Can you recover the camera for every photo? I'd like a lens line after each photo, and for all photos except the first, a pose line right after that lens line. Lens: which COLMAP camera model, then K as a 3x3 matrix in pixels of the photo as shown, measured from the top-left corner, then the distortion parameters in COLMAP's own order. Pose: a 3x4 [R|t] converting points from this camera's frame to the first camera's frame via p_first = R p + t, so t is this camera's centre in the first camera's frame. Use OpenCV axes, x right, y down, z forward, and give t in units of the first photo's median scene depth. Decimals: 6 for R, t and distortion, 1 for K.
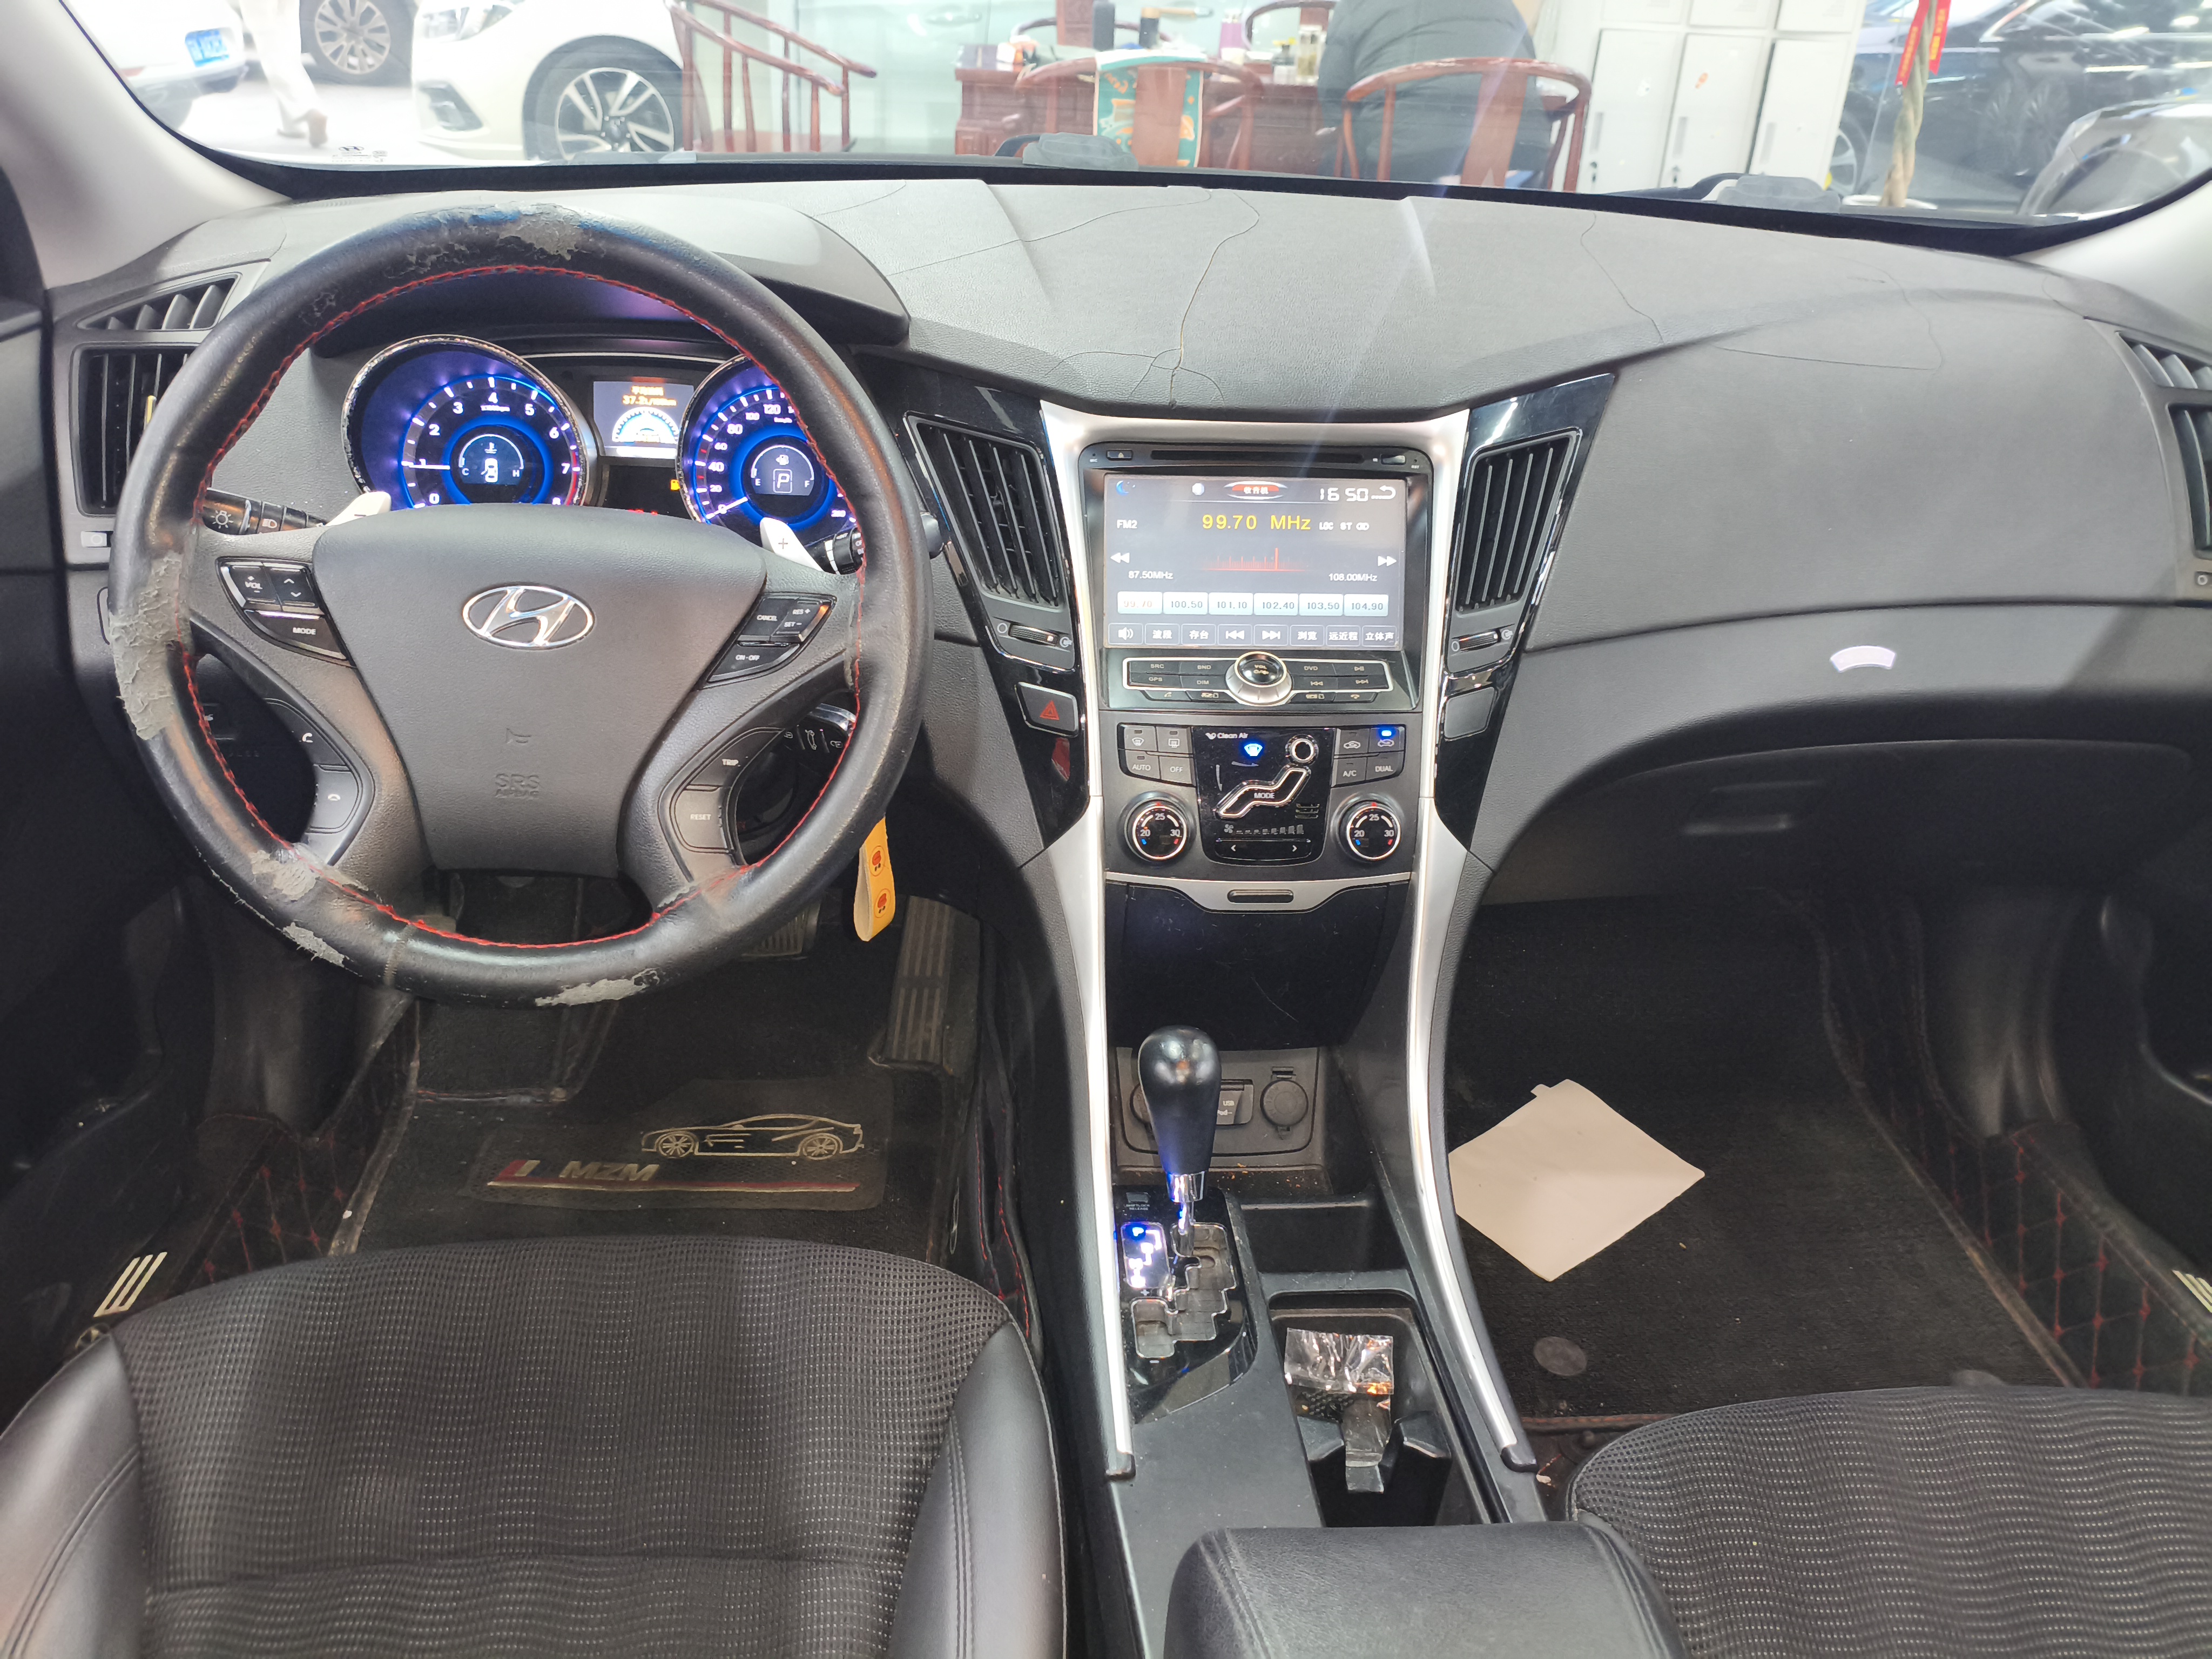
lens RADIAL K [[1707.7, 0, 1092.2], [0, 1707.7, 823.6], [0, 0, 1]] dist [0.030788, -0.048060]
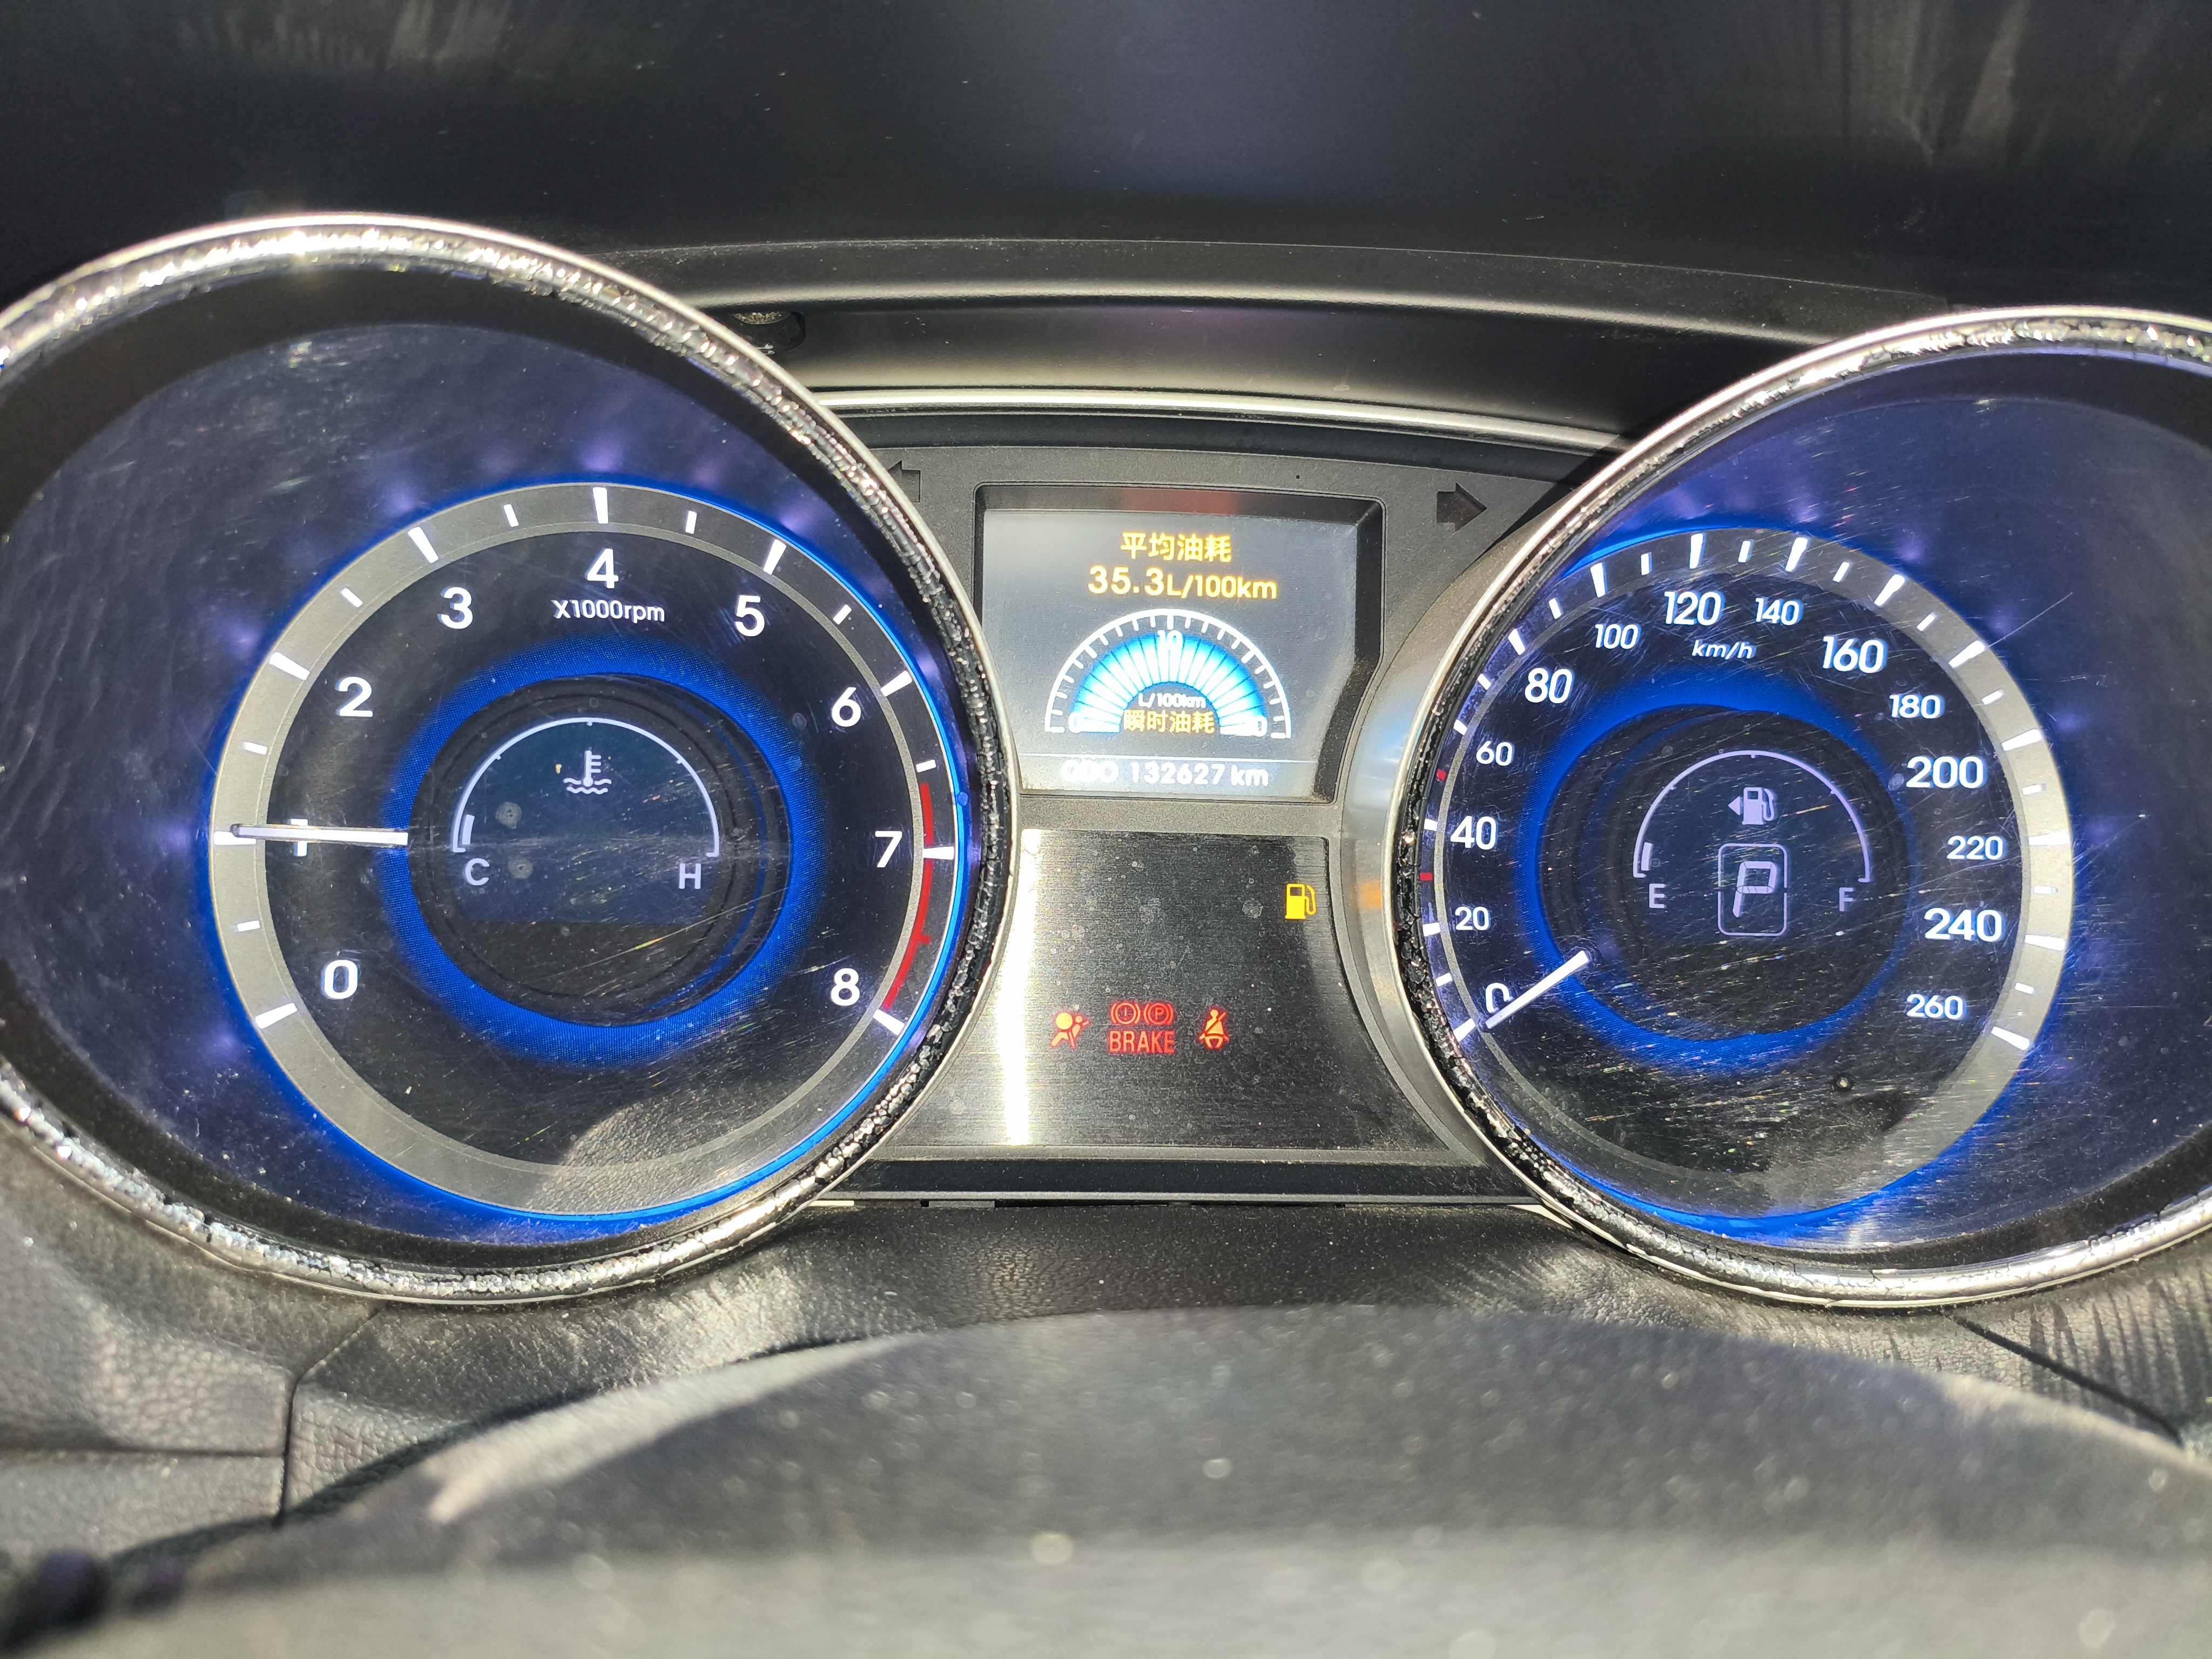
lens RADIAL K [[1707.7, 0, 1092.2], [0, 1707.7, 823.6], [0, 0, 1]] dist [0.030788, -0.048060]
pose [[0.999908, -0.005067, 0.012615, -0.279304], [0.006694, 0.991173, -0.132408, -0.177179], [-0.011832, 0.132481, 0.991115, 0.752207]]
